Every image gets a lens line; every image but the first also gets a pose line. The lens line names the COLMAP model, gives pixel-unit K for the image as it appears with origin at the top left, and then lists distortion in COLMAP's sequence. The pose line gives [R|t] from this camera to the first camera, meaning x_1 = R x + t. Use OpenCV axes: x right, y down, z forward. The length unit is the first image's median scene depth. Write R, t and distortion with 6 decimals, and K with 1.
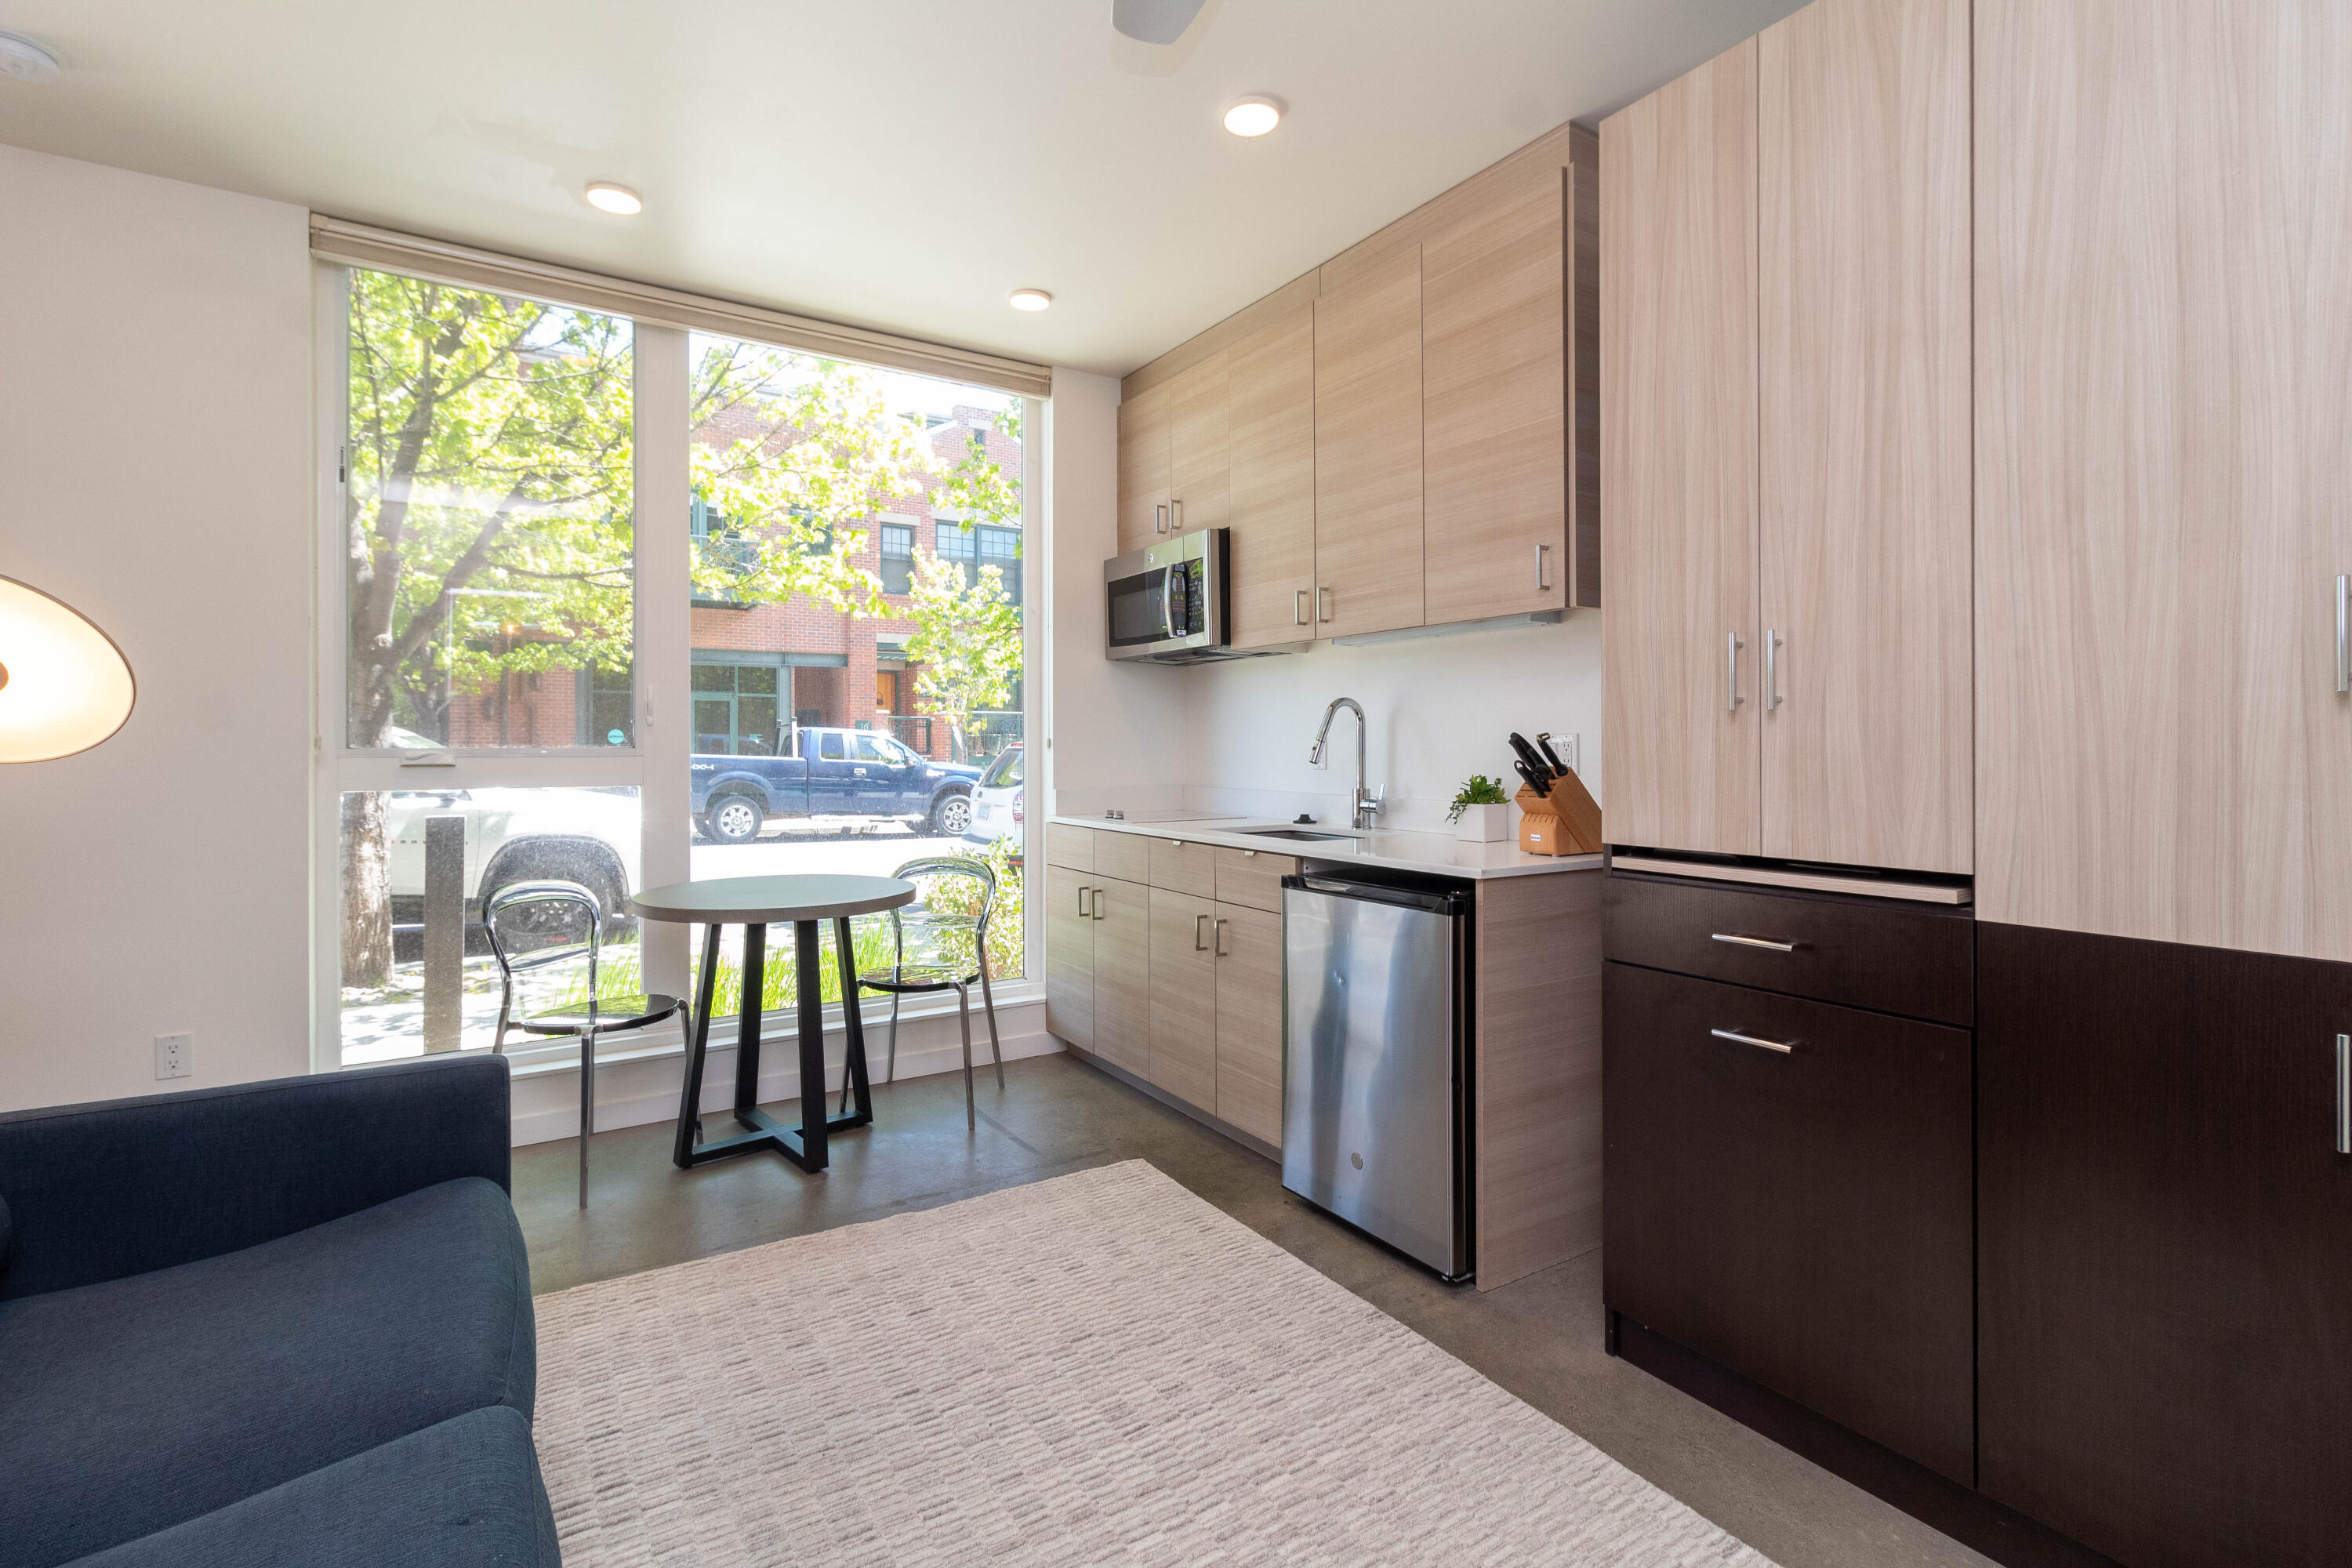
lens RADIAL K [[1083.1, 0, 1178.9], [0, 1083.1, 742.7], [0, 0, 1]] dist [0.000699, 0.000842]
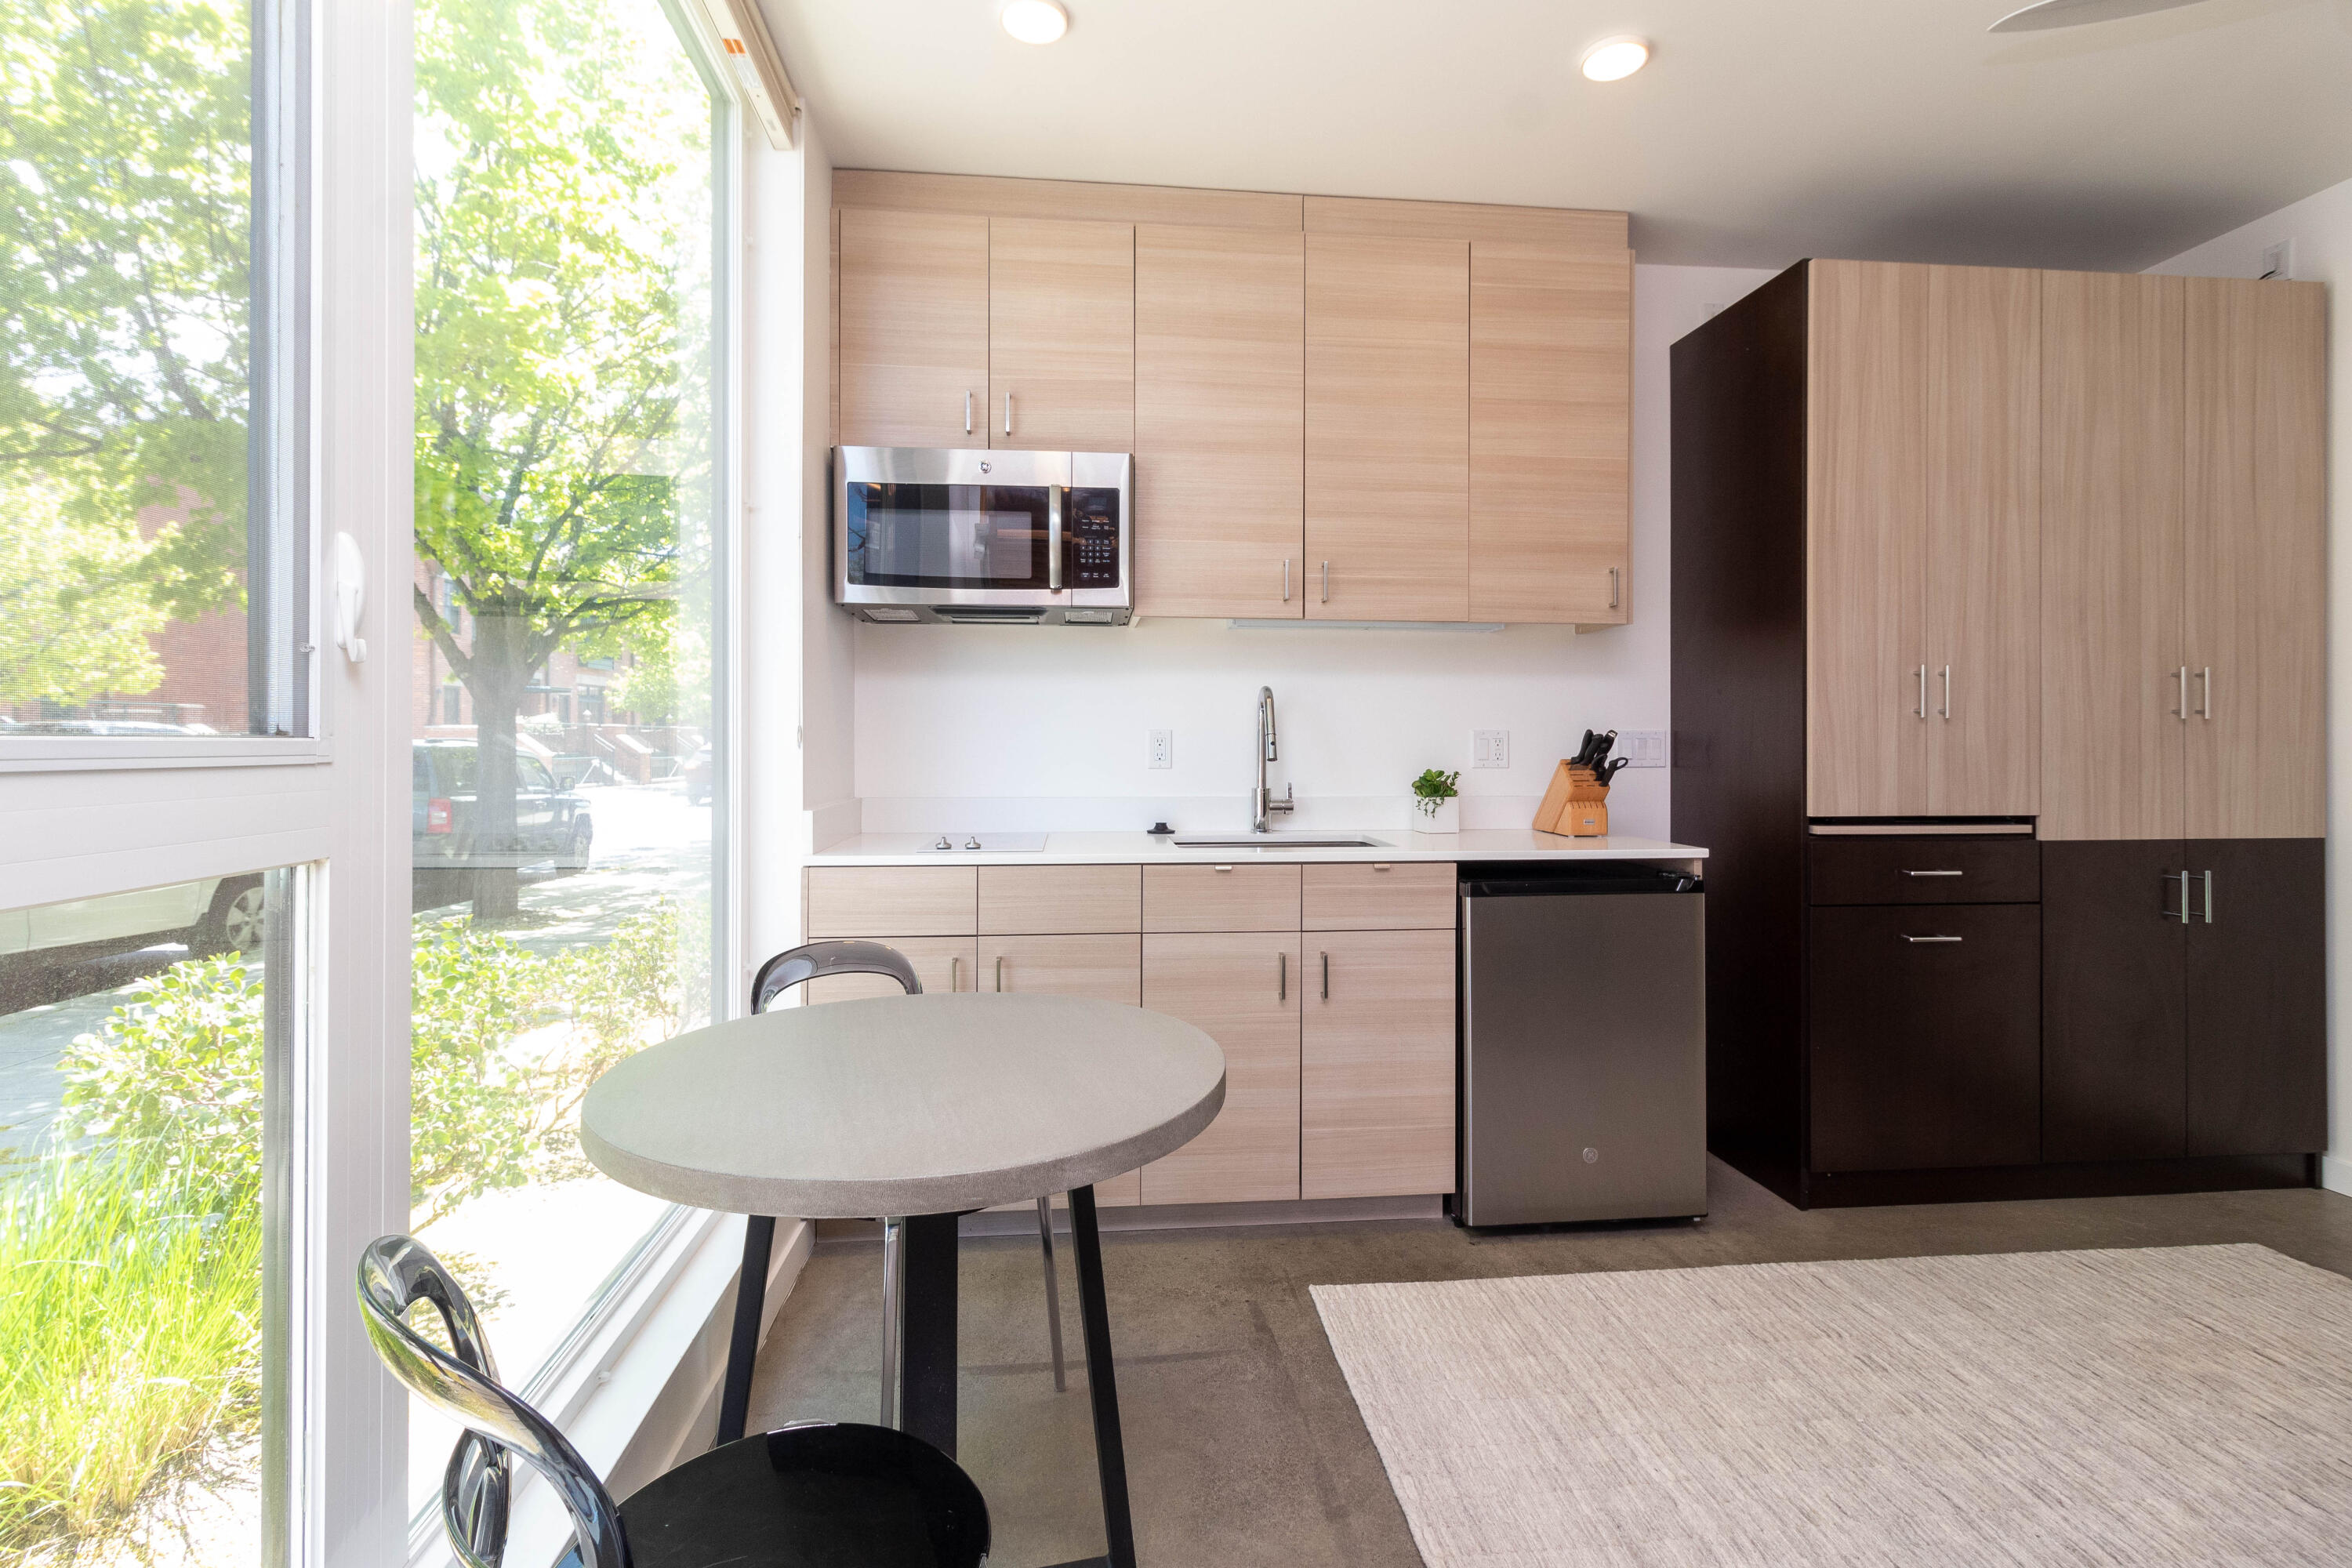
lens RADIAL K [[1083.1, 0, 1178.9], [0, 1083.1, 742.7], [0, 0, 1]] dist [0.000699, 0.000842]
pose [[0.450314, 0.002739, 0.892866, -0.719833], [-0.005331, 0.999986, -0.000379, 0.005733], [-0.892854, -0.004589, 0.450322, 0.711076]]
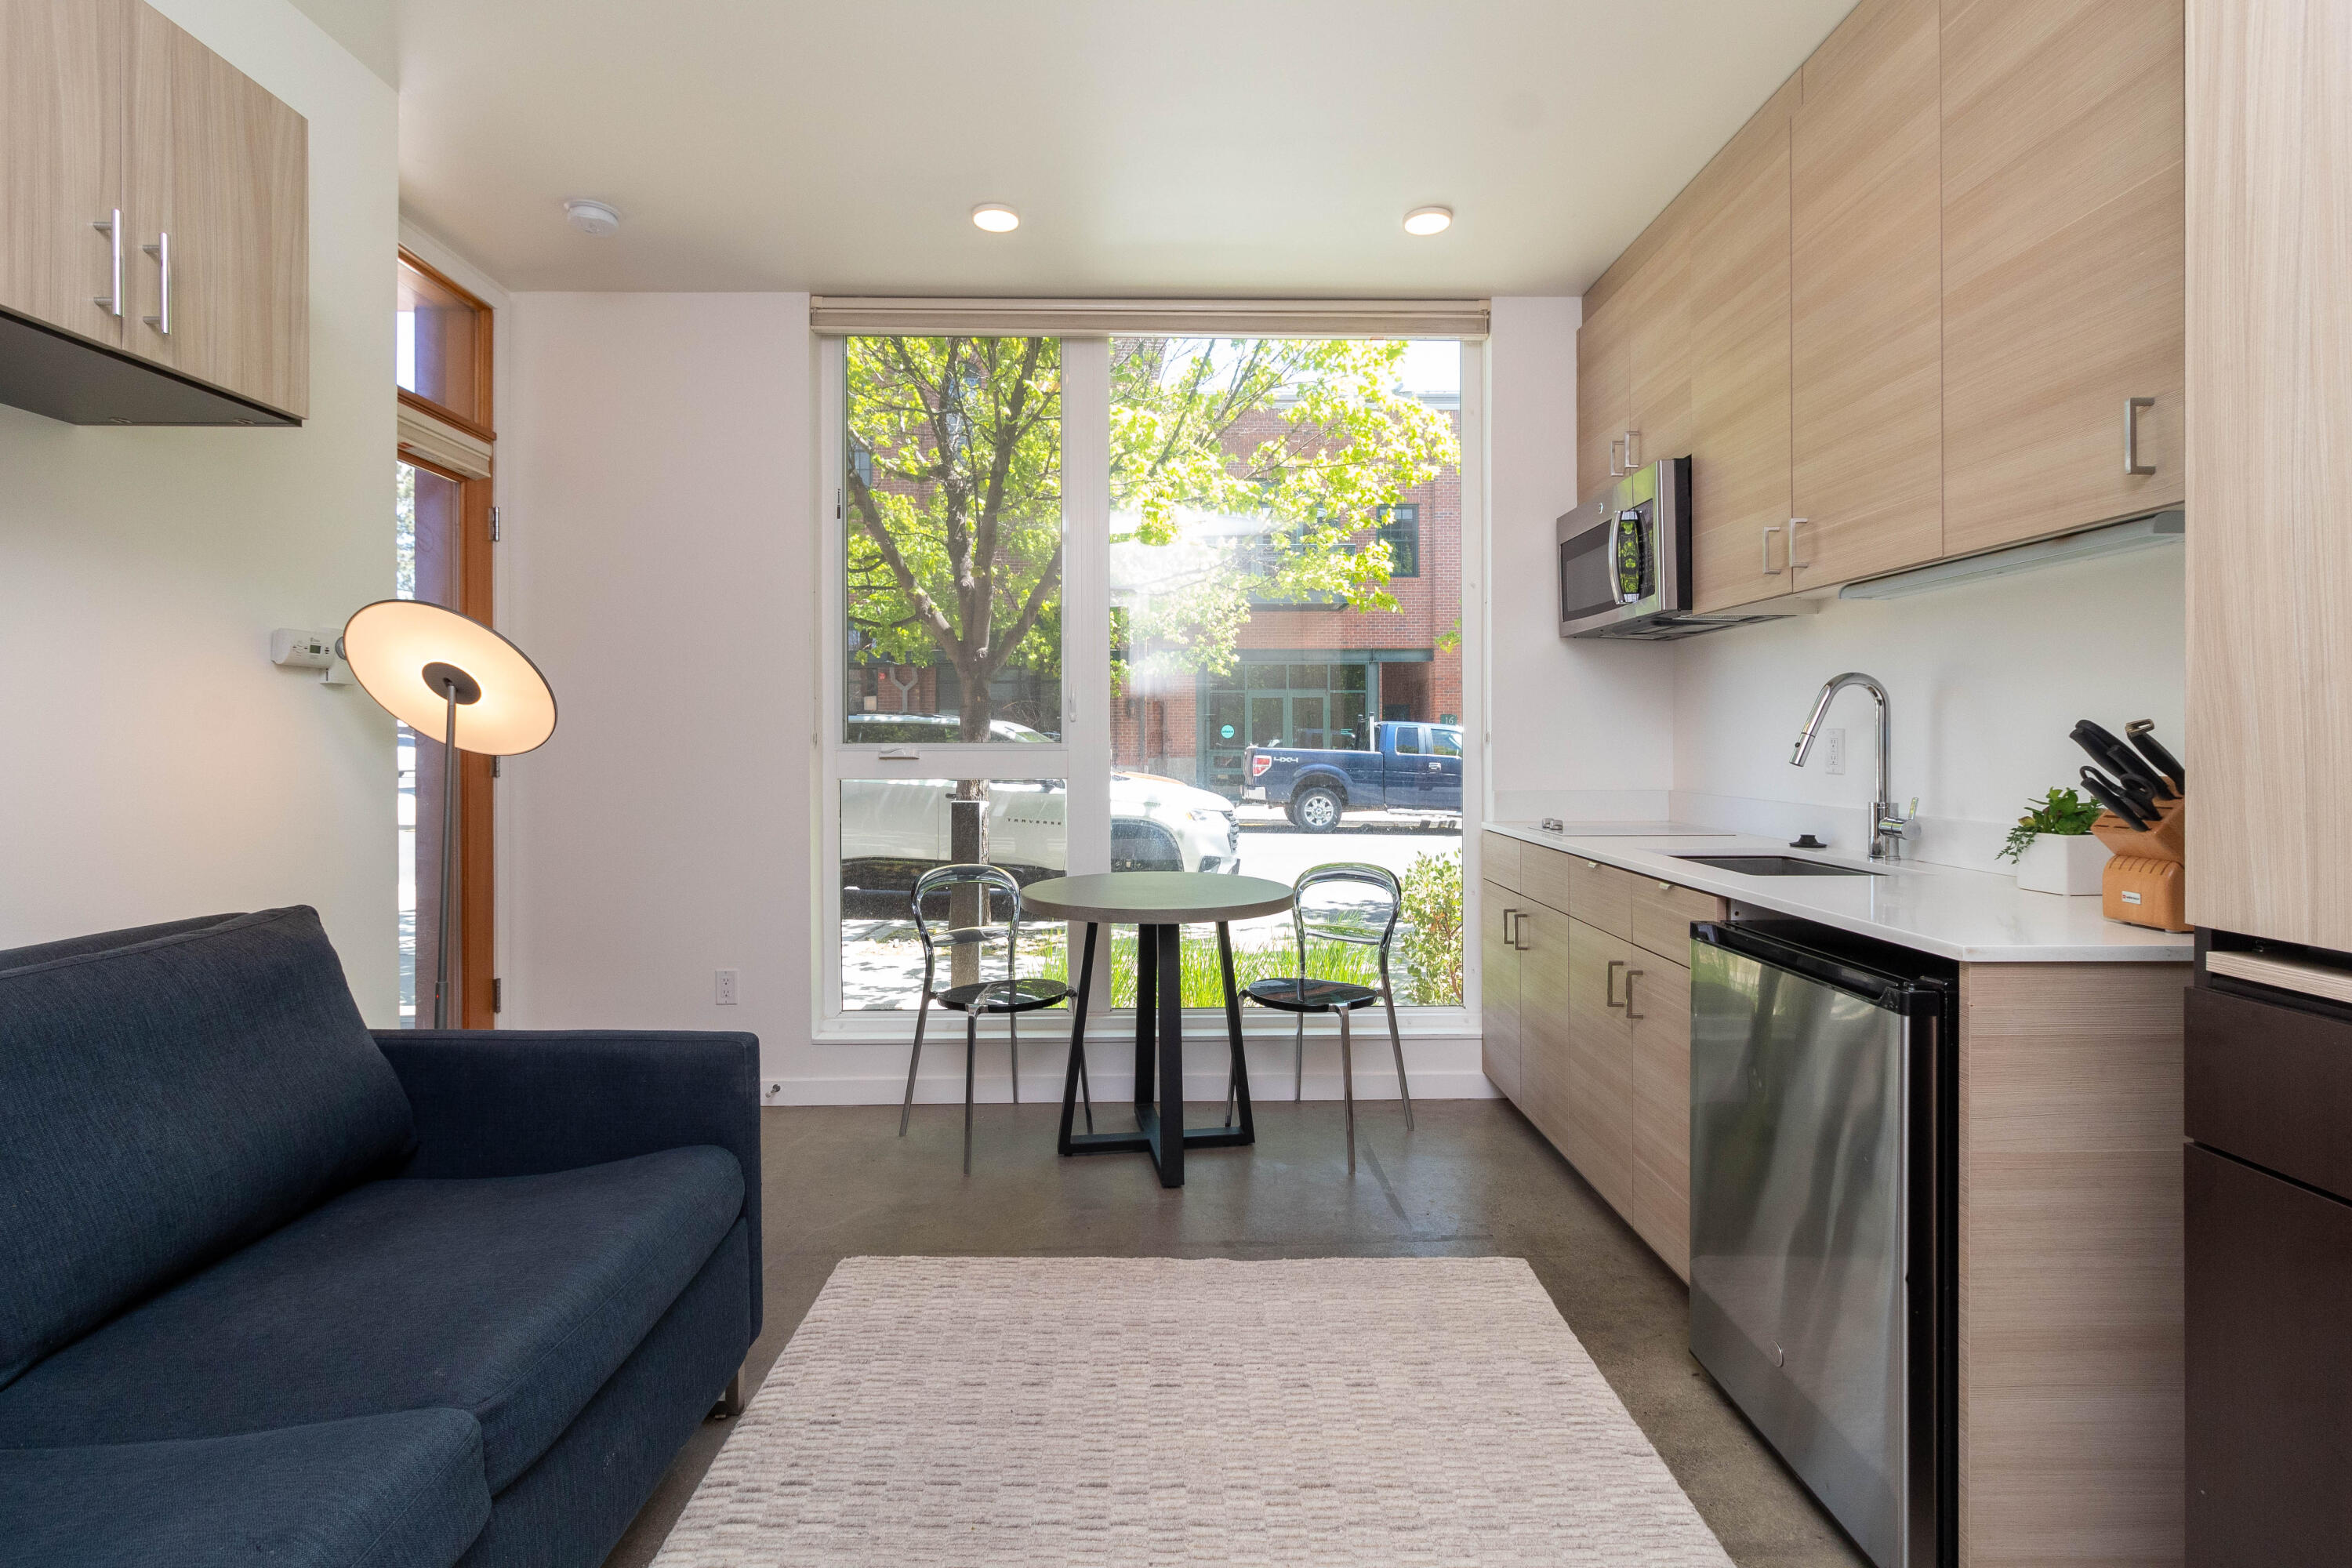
lens RADIAL K [[1083.1, 0, 1178.9], [0, 1083.1, 742.7], [0, 0, 1]] dist [0.000699, 0.000842]
pose [[0.849384, 0.000792, -0.527774, 0.163179], [0.002328, 0.999984, 0.005247, -0.000863], [0.527770, -0.005686, 0.849368, 0.182375]]
